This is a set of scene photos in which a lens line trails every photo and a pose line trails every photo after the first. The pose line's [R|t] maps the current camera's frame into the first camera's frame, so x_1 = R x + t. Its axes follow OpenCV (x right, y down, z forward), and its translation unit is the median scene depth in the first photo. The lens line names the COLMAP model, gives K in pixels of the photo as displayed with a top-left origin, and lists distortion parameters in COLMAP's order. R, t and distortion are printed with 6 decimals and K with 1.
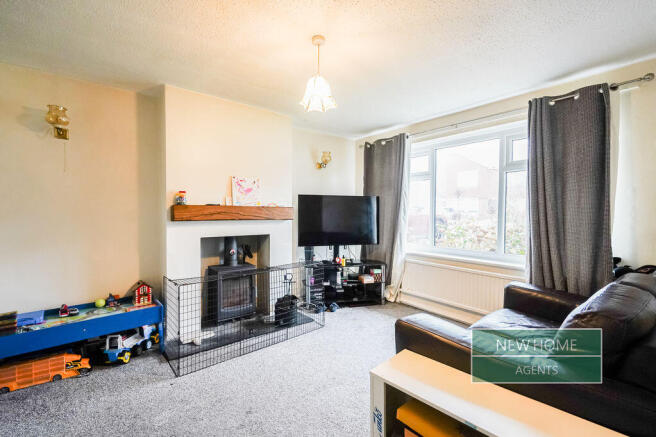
lens RADIAL K [[302.5, 0, 328.4], [0, 302.5, 216.2], [0, 0, 1]] dist [0.004692, 0.000200]
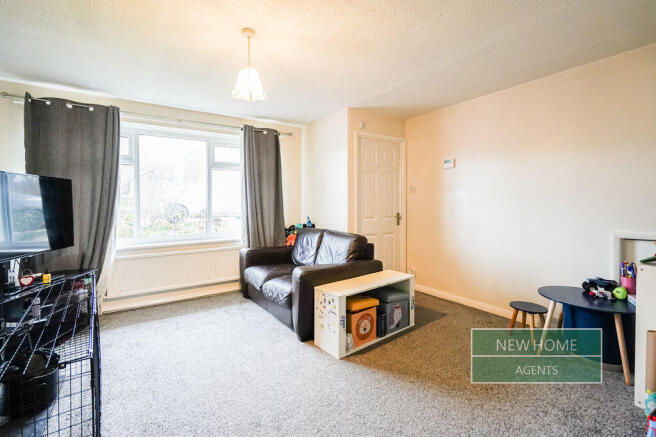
lens RADIAL K [[302.5, 0, 332.2], [0, 302.5, 204.8], [0, 0, 1]] dist [0.004692, 0.000200]
pose [[0.024076, -0.014455, 0.999606, -0.658246], [0.026023, 0.999566, 0.013827, 0.001288], [-0.999371, 0.025680, 0.024442, 0.440306]]
